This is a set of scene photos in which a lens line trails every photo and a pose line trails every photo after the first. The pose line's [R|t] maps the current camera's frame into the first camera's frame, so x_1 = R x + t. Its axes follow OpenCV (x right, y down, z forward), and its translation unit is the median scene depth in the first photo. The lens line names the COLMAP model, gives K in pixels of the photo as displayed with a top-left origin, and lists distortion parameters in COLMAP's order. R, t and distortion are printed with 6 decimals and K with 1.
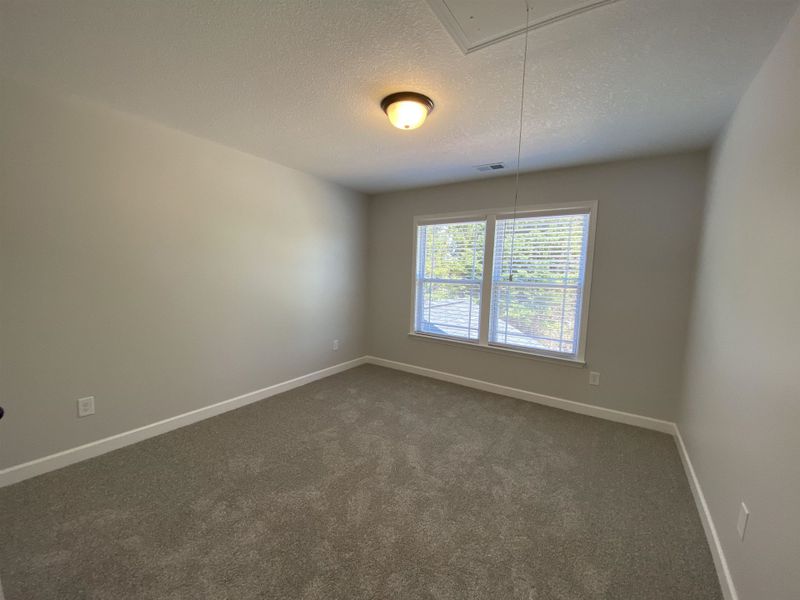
lens RADIAL K [[328.7, 0, 389.8], [0, 328.7, 292.0], [0, 0, 1]] dist [0.005993, -0.002345]
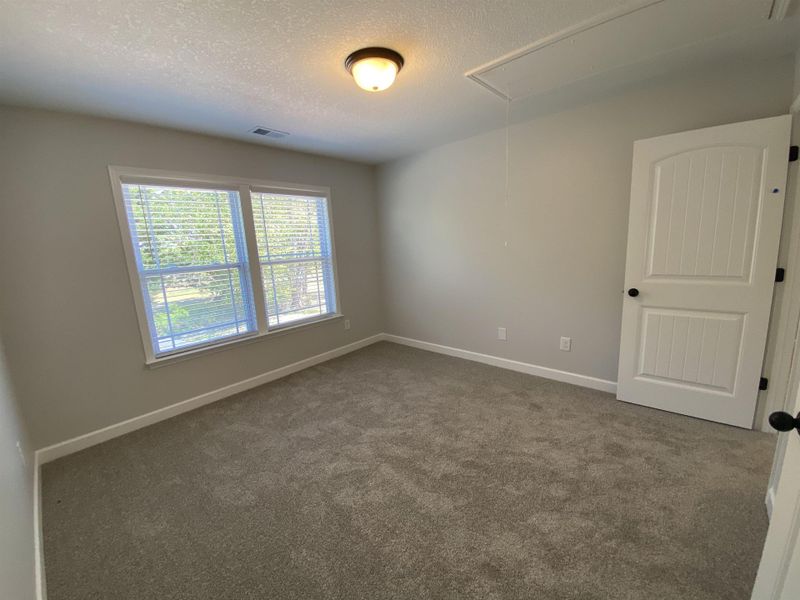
lens RADIAL K [[328.7, 0, 403.3], [0, 328.7, 294.7], [0, 0, 1]] dist [0.005993, -0.002345]
pose [[0.096527, -0.196307, 0.975780, -0.579016], [0.115919, 0.975904, 0.184865, -0.069662], [-0.988557, 0.095267, 0.116957, 0.543127]]
